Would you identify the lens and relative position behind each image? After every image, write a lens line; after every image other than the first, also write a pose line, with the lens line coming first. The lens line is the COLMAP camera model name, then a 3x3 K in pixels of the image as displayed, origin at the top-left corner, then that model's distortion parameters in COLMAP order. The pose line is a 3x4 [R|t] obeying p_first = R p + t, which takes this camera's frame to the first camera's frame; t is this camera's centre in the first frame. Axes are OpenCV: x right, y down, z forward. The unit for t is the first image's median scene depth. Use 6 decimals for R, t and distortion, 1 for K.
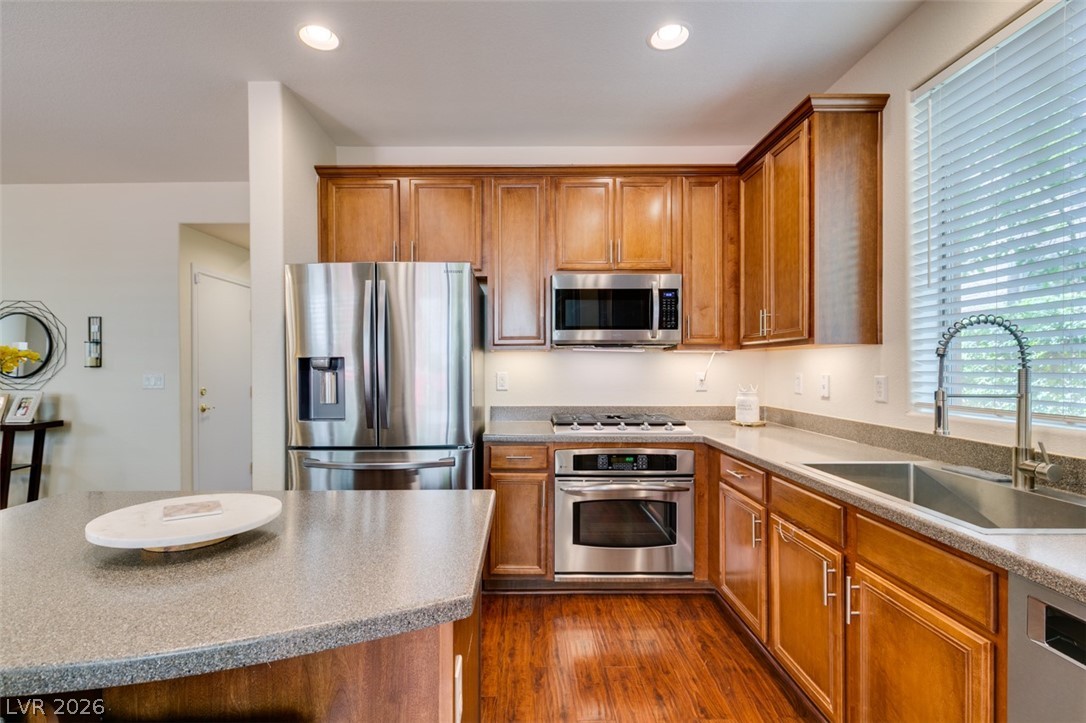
lens RADIAL K [[486.0, 0, 532.4], [0, 486.0, 368.6], [0, 0, 1]] dist [0.004584, -0.003154]
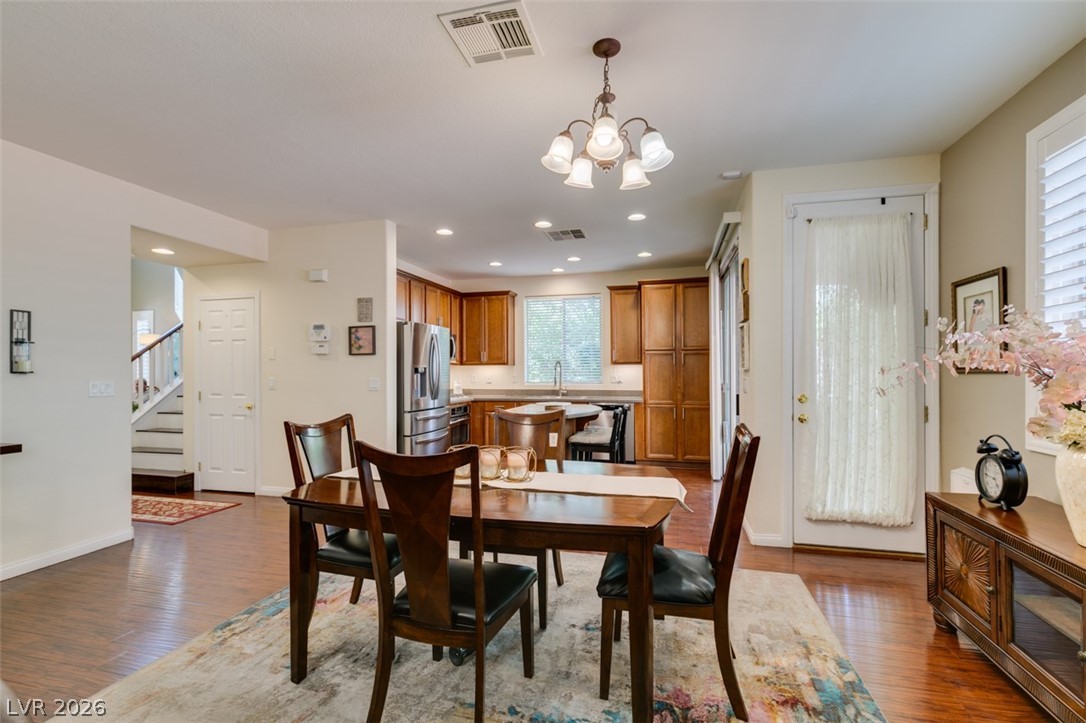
lens RADIAL K [[486.0, 0, 529.6], [0, 486.0, 367.9], [0, 0, 1]] dist [0.004584, -0.003154]
pose [[0.265660, 0.006500, 0.964045, -2.582535], [0.000289, 0.999977, -0.006822, -0.009928], [-0.964067, 0.002091, 0.265652, -0.037594]]
